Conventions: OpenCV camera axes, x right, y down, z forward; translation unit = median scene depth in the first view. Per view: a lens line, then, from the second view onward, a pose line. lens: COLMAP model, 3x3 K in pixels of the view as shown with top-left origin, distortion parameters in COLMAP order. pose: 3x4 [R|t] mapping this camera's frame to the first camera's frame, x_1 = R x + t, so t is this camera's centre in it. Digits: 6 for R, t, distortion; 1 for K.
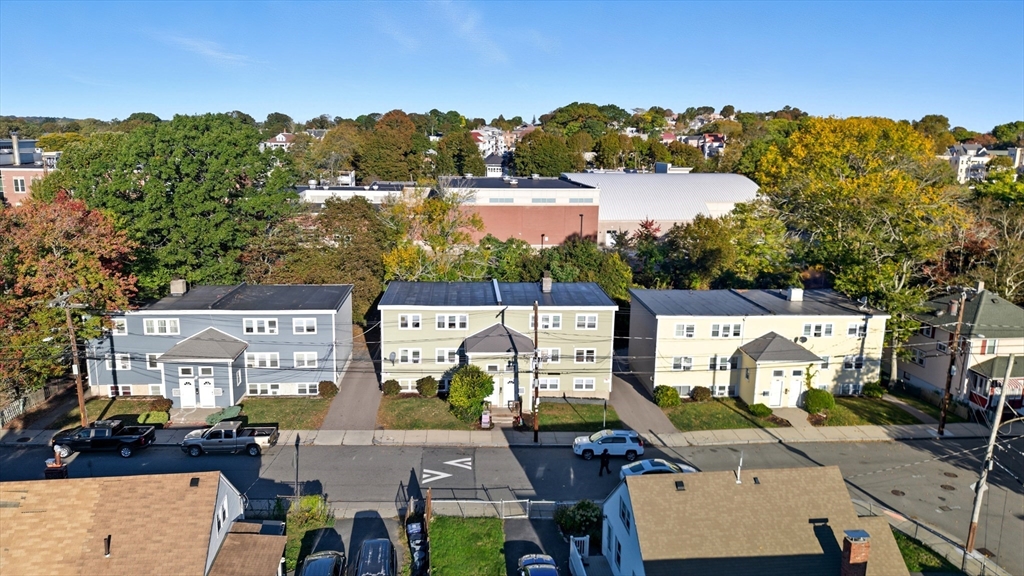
lens RADIAL K [[718.7, 0, 512.0], [0, 718.7, 288.0], [0, 0, 1]] dist [0.118477, -0.143975]
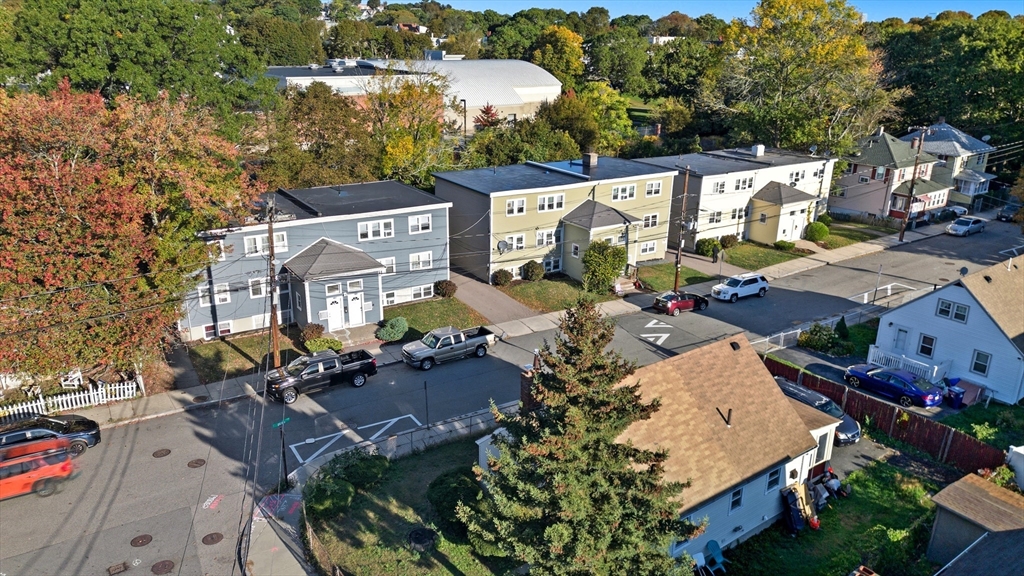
lens RADIAL K [[718.7, 0, 512.0], [0, 718.7, 288.0], [0, 0, 1]] dist [0.118477, -0.143975]
pose [[0.877427, -0.164094, 0.450772, -0.598368], [0.102036, 0.982013, 0.158869, -0.000771], [-0.468733, -0.093401, 0.878388, 0.141652]]
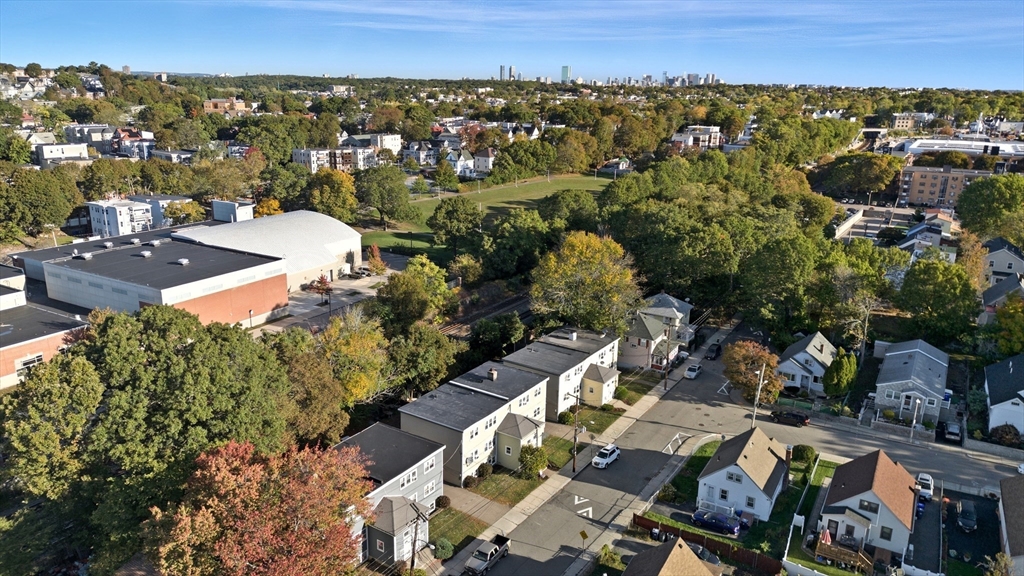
lens RADIAL K [[718.7, 0, 512.0], [0, 718.7, 288.0], [0, 0, 1]] dist [0.118477, -0.143975]
pose [[0.602254, -0.221385, 0.766993, -1.149194], [0.153684, 0.974959, 0.160737, -0.462052], [-0.783372, 0.021070, 0.621196, 0.025030]]
